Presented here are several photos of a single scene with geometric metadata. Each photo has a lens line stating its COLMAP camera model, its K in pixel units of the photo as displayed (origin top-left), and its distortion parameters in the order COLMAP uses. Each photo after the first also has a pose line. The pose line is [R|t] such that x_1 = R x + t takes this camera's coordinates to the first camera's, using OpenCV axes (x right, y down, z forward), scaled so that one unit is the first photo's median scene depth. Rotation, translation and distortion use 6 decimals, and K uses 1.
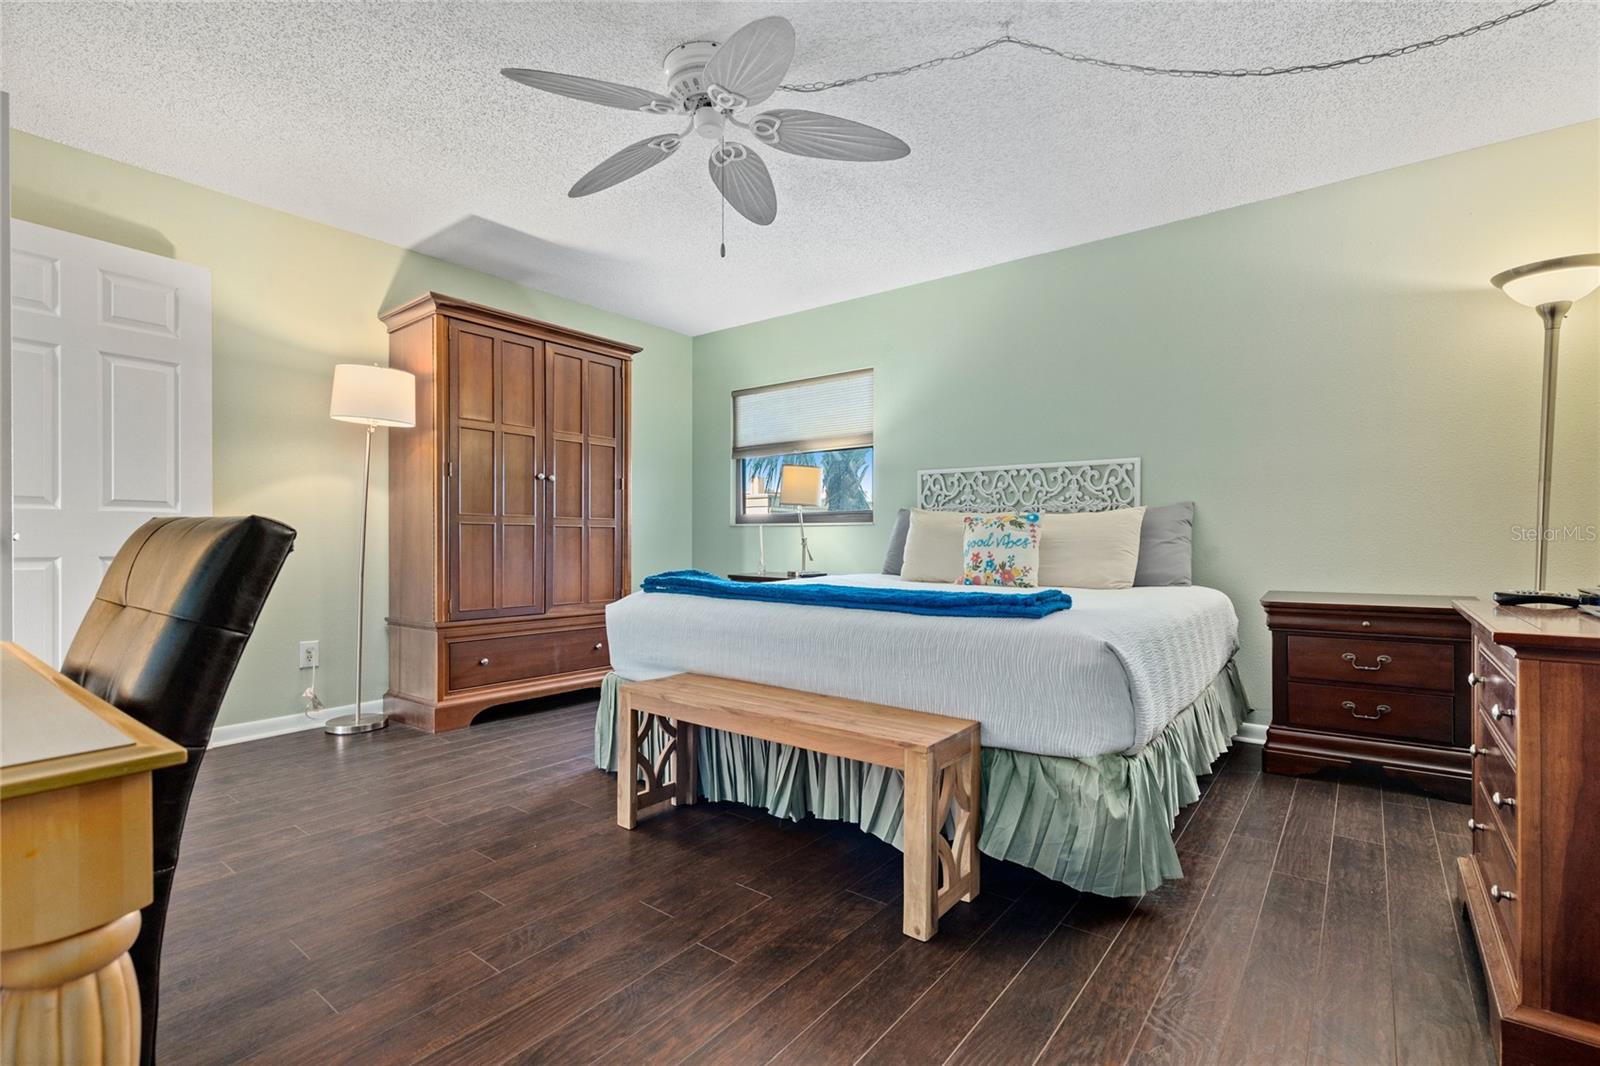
lens RADIAL K [[721.9, 0, 802.5], [0, 721.9, 536.1], [0, 0, 1]] dist [0.006500, 0.000042]
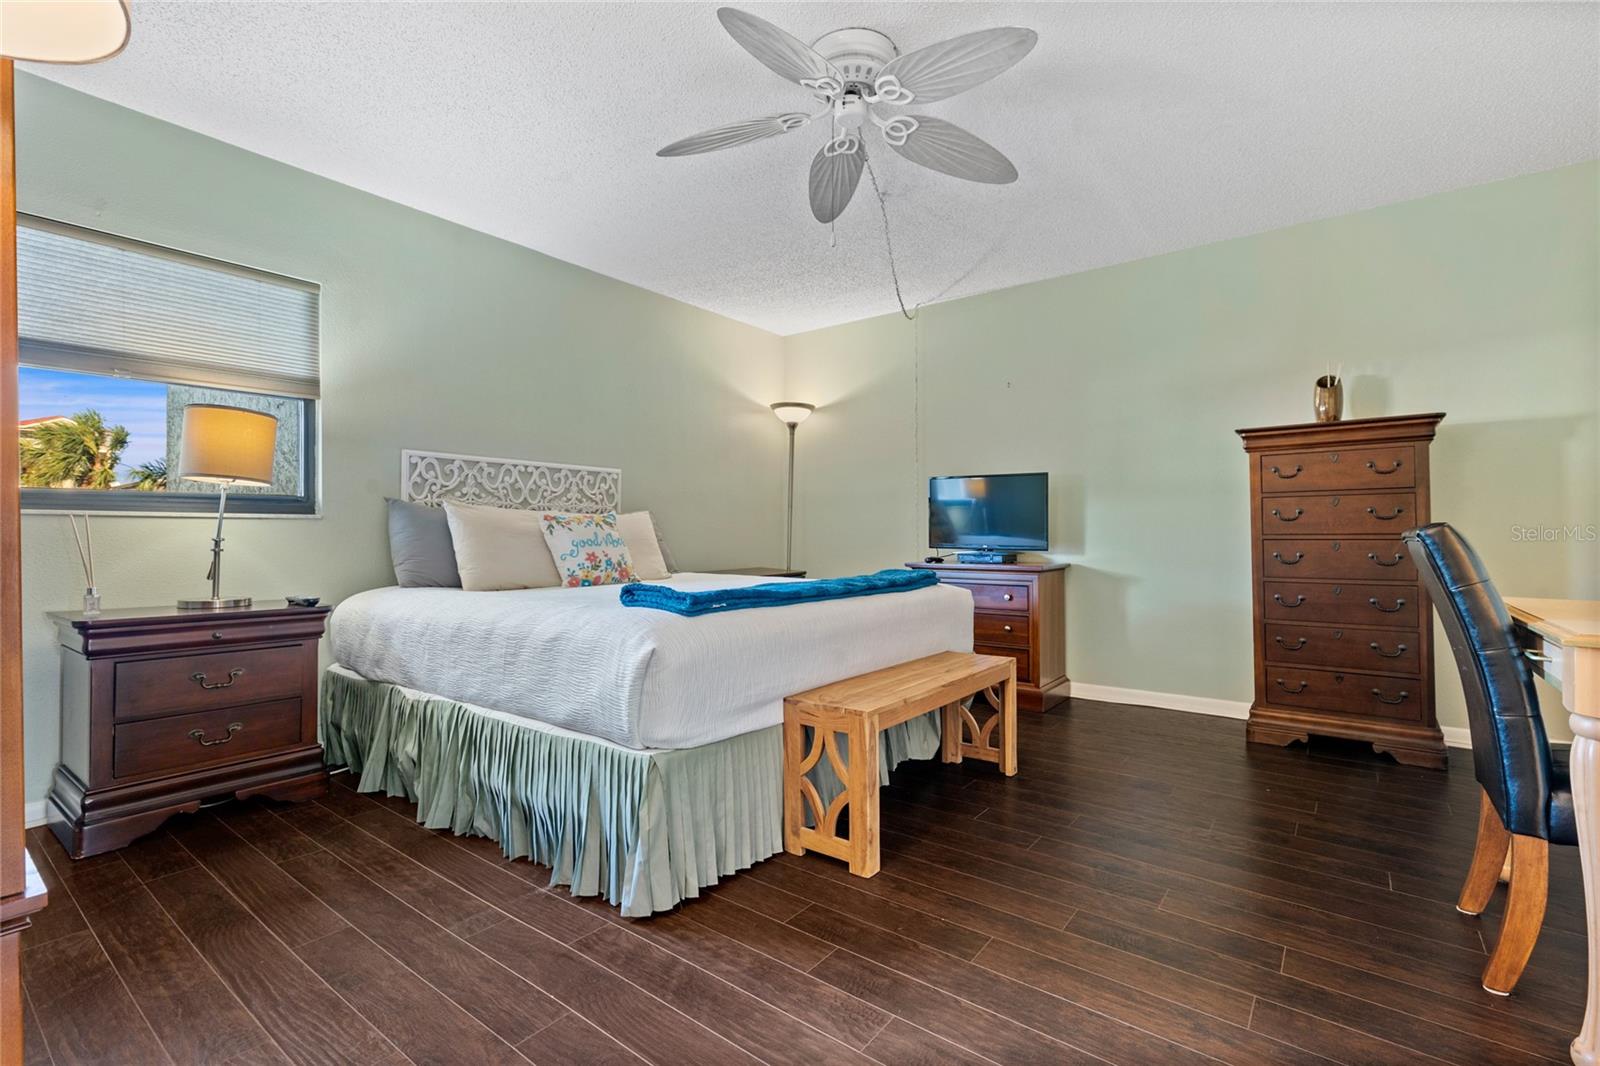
lens RADIAL K [[730.5, 0, 763.6], [0, 730.5, 526.3], [0, 0, 1]] dist [0.002833, 0.000065]
pose [[0.018637, 0.003632, 0.999820, -0.668259], [-0.008899, 0.999954, -0.003466, -0.010387], [-0.999787, -0.008833, 0.018668, 0.656665]]
